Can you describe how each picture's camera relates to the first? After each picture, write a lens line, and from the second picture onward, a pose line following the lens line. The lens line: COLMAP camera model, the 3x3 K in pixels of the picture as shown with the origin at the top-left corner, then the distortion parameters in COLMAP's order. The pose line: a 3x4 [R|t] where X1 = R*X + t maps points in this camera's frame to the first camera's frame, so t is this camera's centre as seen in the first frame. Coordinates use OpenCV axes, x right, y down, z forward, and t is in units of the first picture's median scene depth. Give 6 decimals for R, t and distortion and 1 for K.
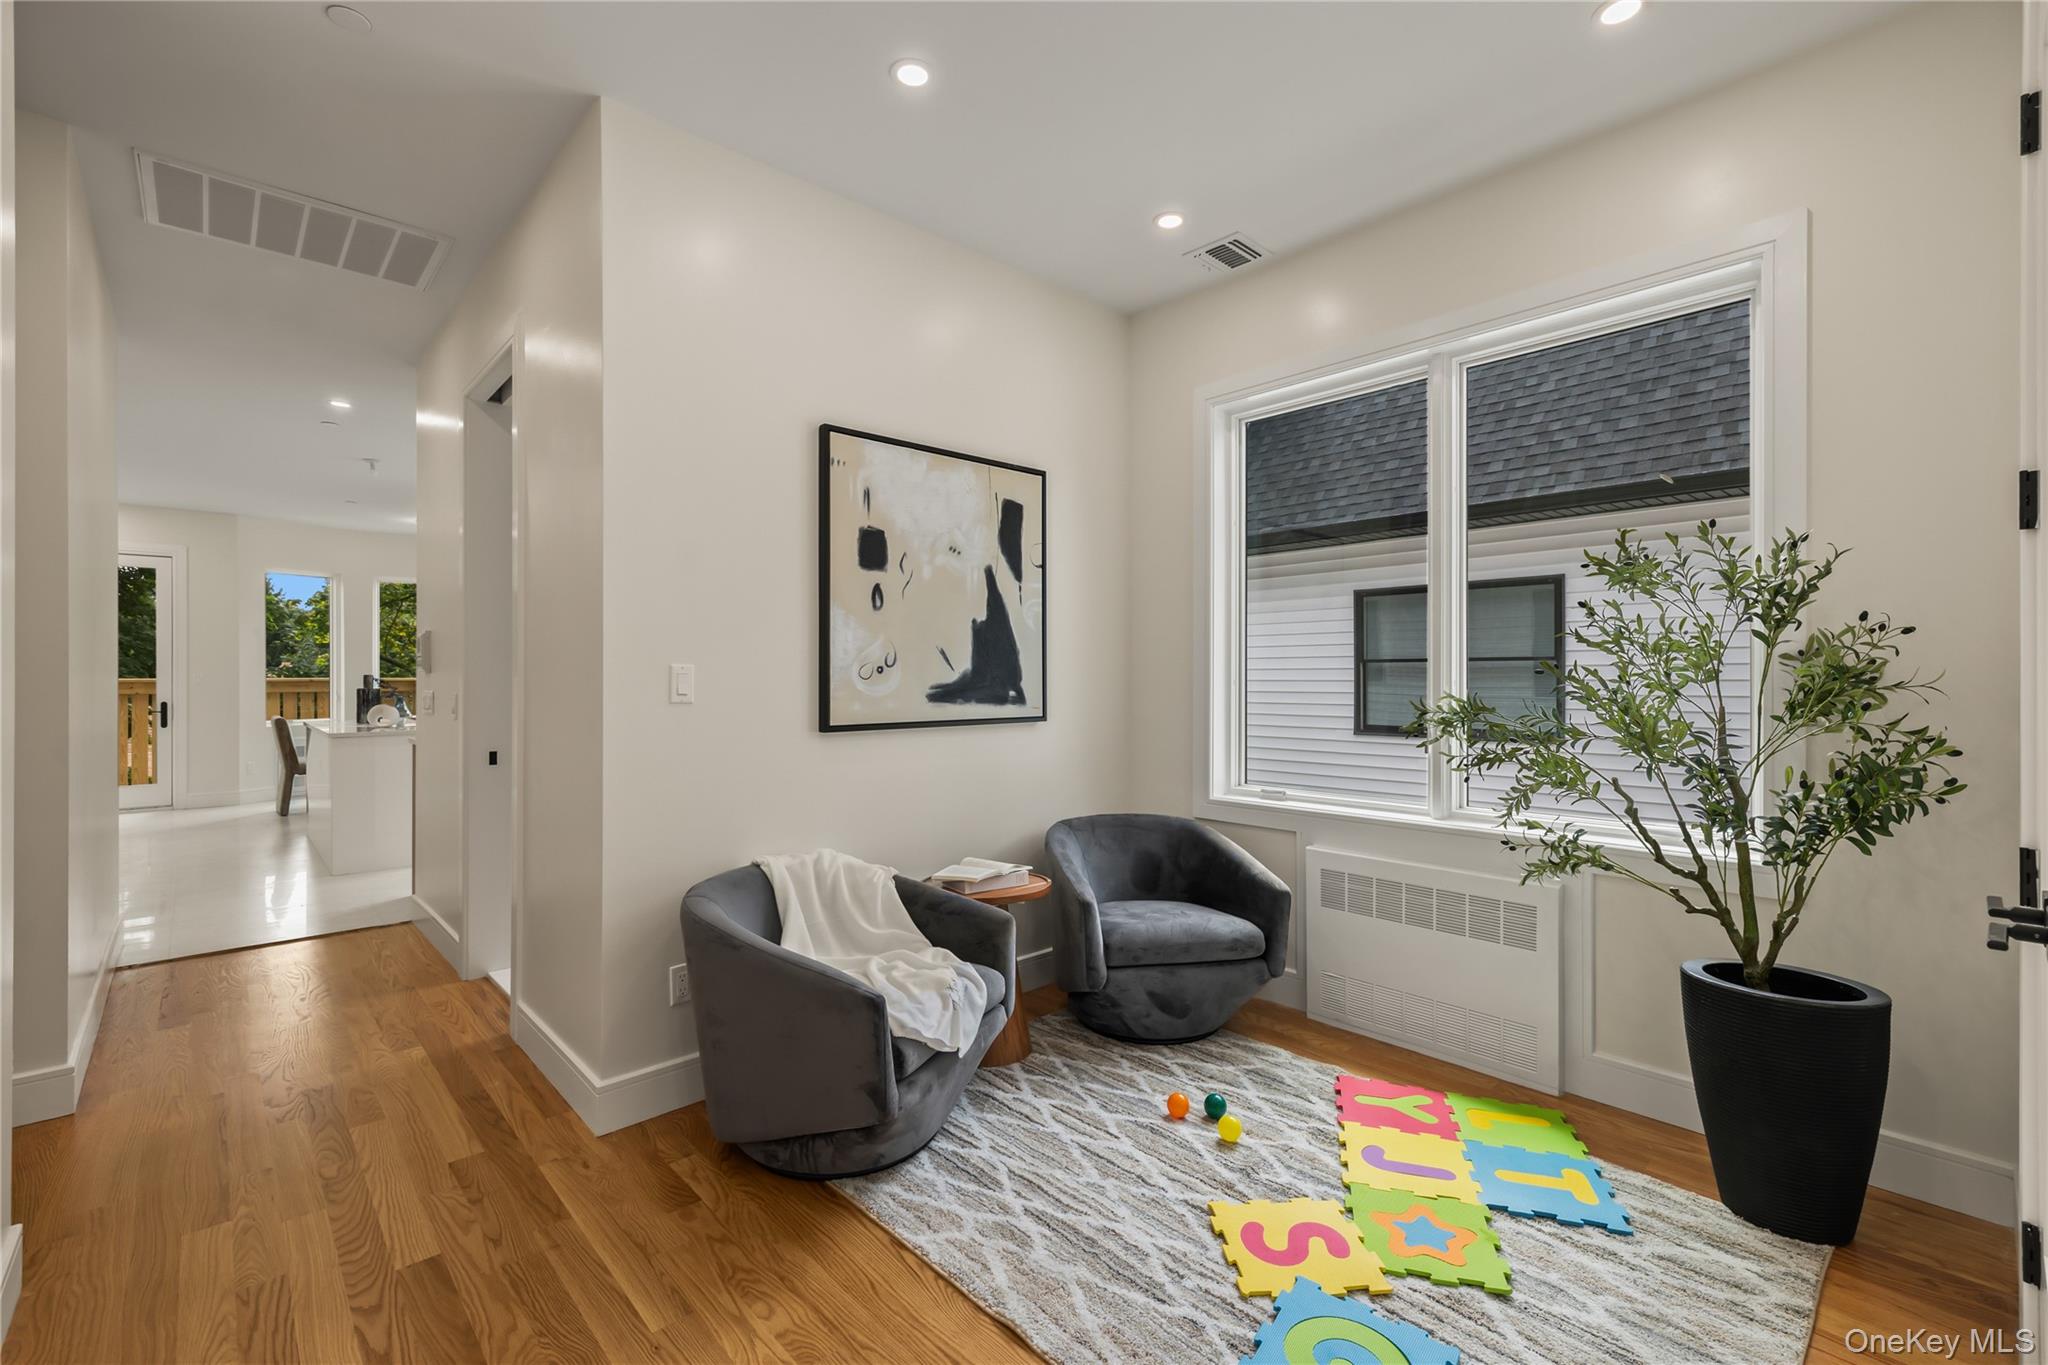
lens RADIAL K [[865.0, 0, 1033.9], [0, 865.0, 674.7], [0, 0, 1]] dist [-0.004466, -0.000011]
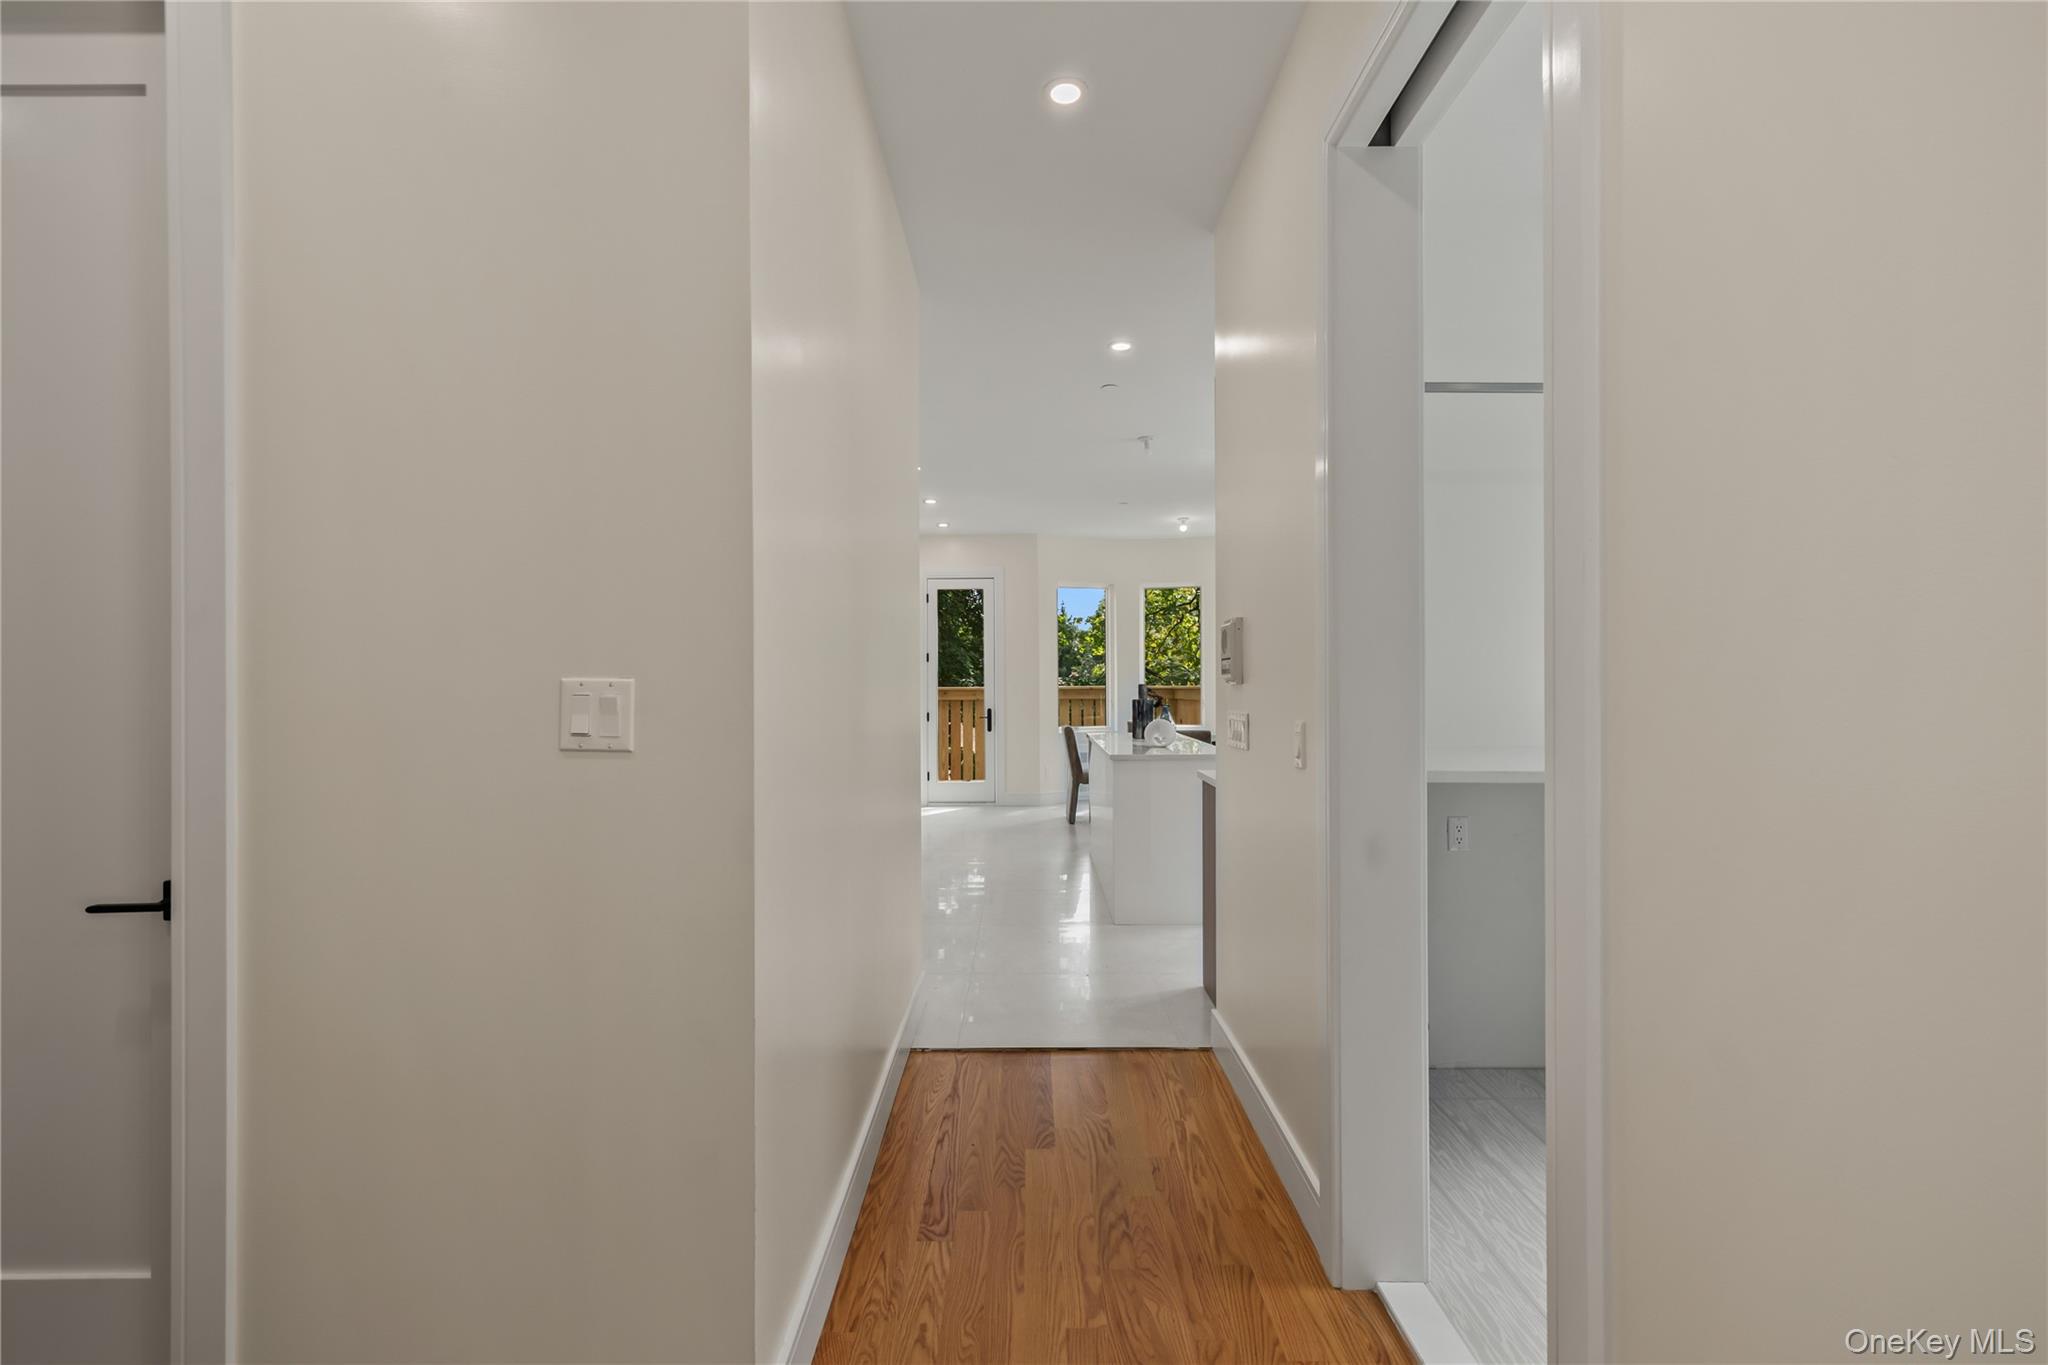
lens RADIAL K [[865.0, 0, 1022.2], [0, 865.0, 681.5], [0, 0, 1]] dist [-0.004466, -0.000011]
pose [[0.714555, -0.004409, -0.699566, -0.196862], [0.004441, 0.999989, -0.001767, -0.001394], [0.699565, -0.001844, 0.714566, 0.229788]]
